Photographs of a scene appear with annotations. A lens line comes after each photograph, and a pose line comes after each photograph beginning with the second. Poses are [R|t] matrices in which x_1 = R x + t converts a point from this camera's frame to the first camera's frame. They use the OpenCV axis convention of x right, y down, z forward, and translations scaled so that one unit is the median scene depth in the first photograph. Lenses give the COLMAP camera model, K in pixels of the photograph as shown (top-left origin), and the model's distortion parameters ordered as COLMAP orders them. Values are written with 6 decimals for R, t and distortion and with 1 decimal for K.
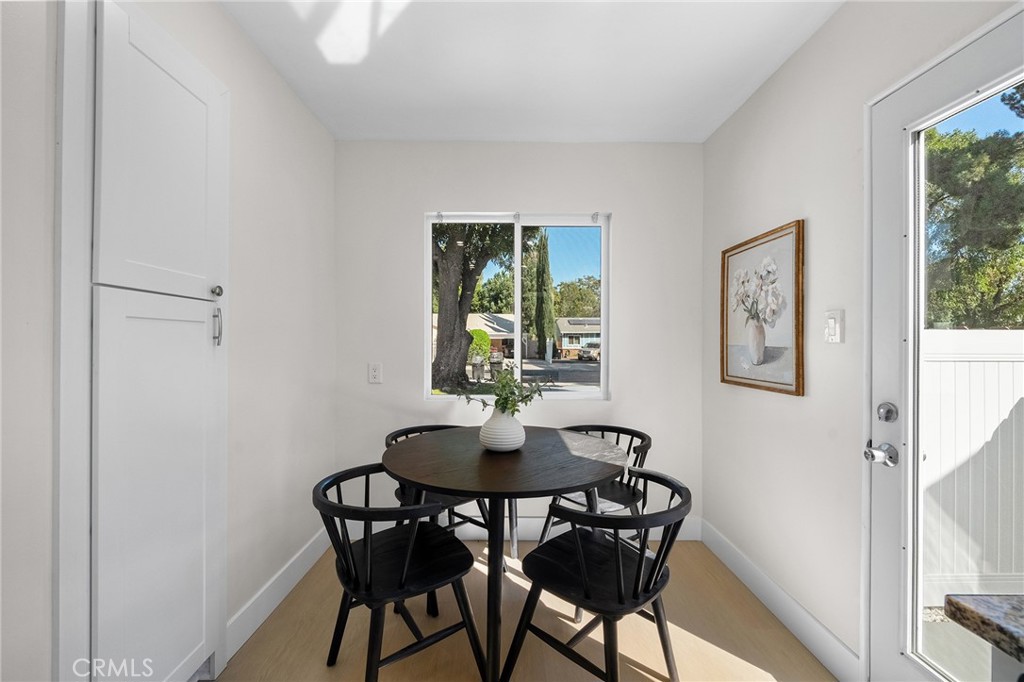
lens RADIAL K [[404.9, 0, 501.8], [0, 404.9, 340.3], [0, 0, 1]] dist [0.001965, 0.000064]
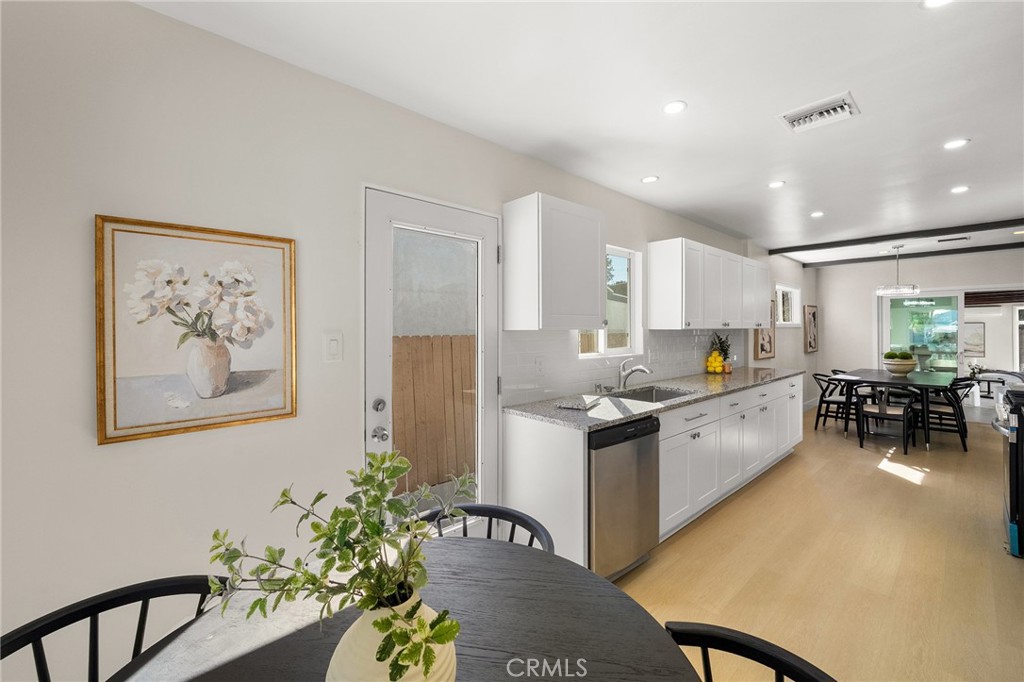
lens RADIAL K [[418.7, 0, 514.0], [0, 418.7, 330.2], [0, 0, 1]] dist [-0.000226, 0.000030]
pose [[-0.681487, -0.004380, 0.731817, -0.314948], [-0.000090, 0.999983, 0.005901, -0.066821], [-0.731831, 0.003956, -0.681475, 1.065877]]
